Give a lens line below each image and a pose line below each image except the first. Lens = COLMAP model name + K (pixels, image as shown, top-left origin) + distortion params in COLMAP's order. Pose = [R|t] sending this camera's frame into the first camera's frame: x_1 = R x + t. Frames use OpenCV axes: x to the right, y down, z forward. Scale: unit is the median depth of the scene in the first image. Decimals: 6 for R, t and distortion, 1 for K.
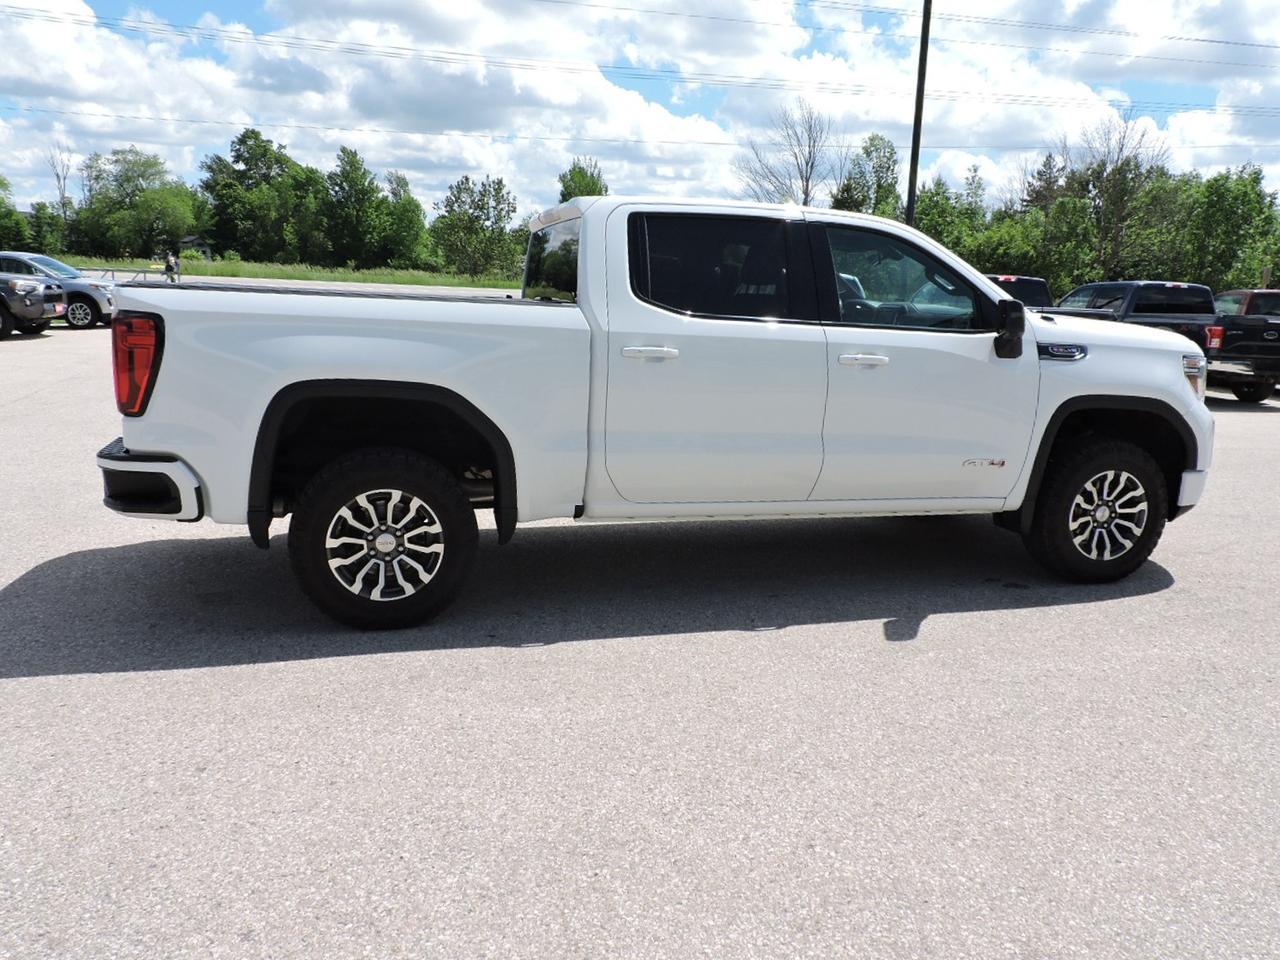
lens RADIAL K [[985.5, 0, 648.0], [0, 985.5, 476.0], [0, 0, 1]] dist [0.002885, -0.010602]
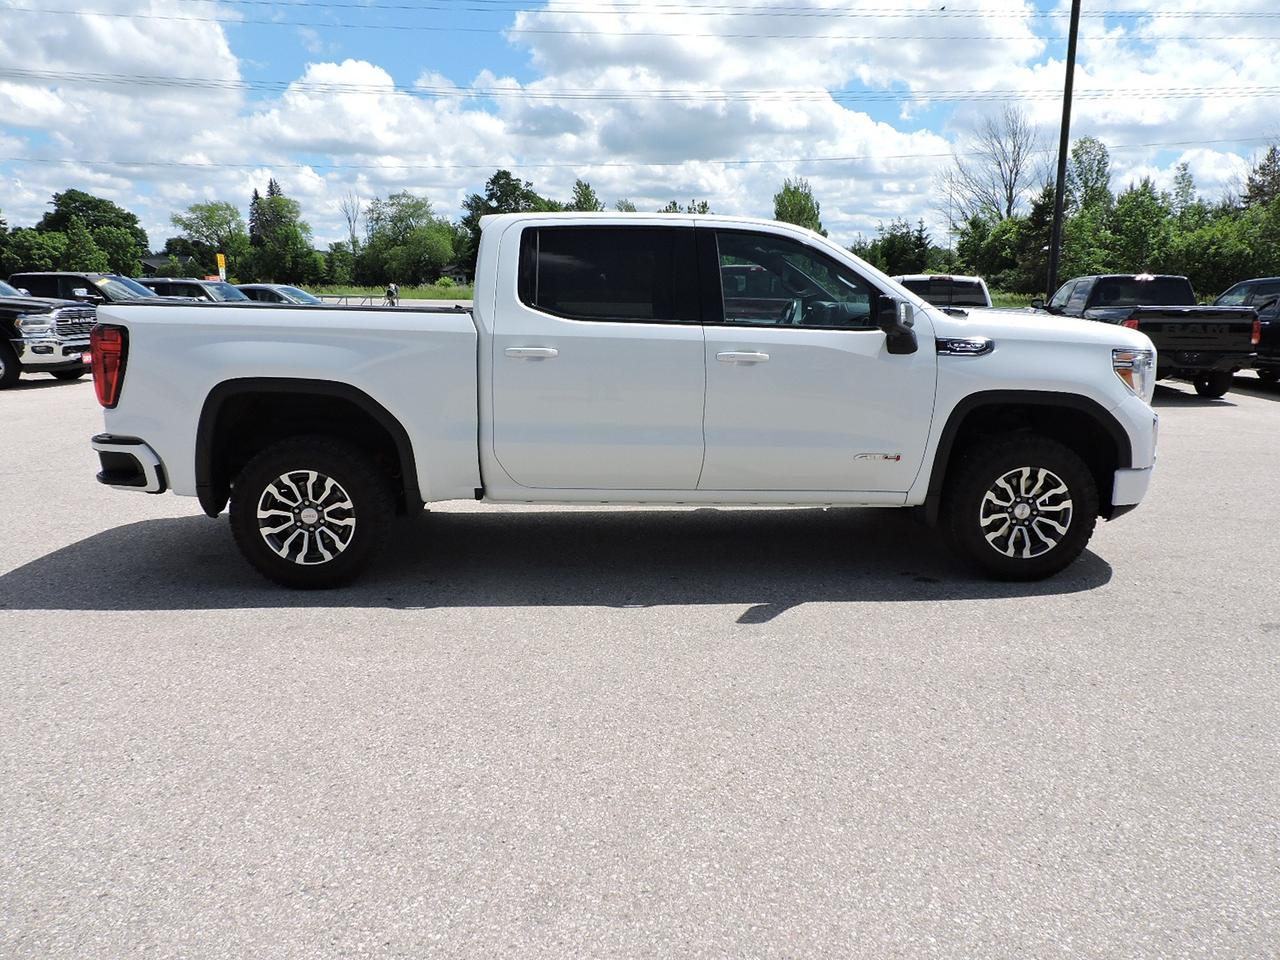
lens RADIAL K [[919.0, 0, 645.6], [0, 919.0, 476.2], [0, 0, 1]] dist [-0.002372, -0.010425]
pose [[0.971259, 0.017559, -0.237377, 0.319452], [-0.017917, 0.999839, 0.000650, 0.009911], [0.237350, 0.003622, 0.971417, 0.018079]]
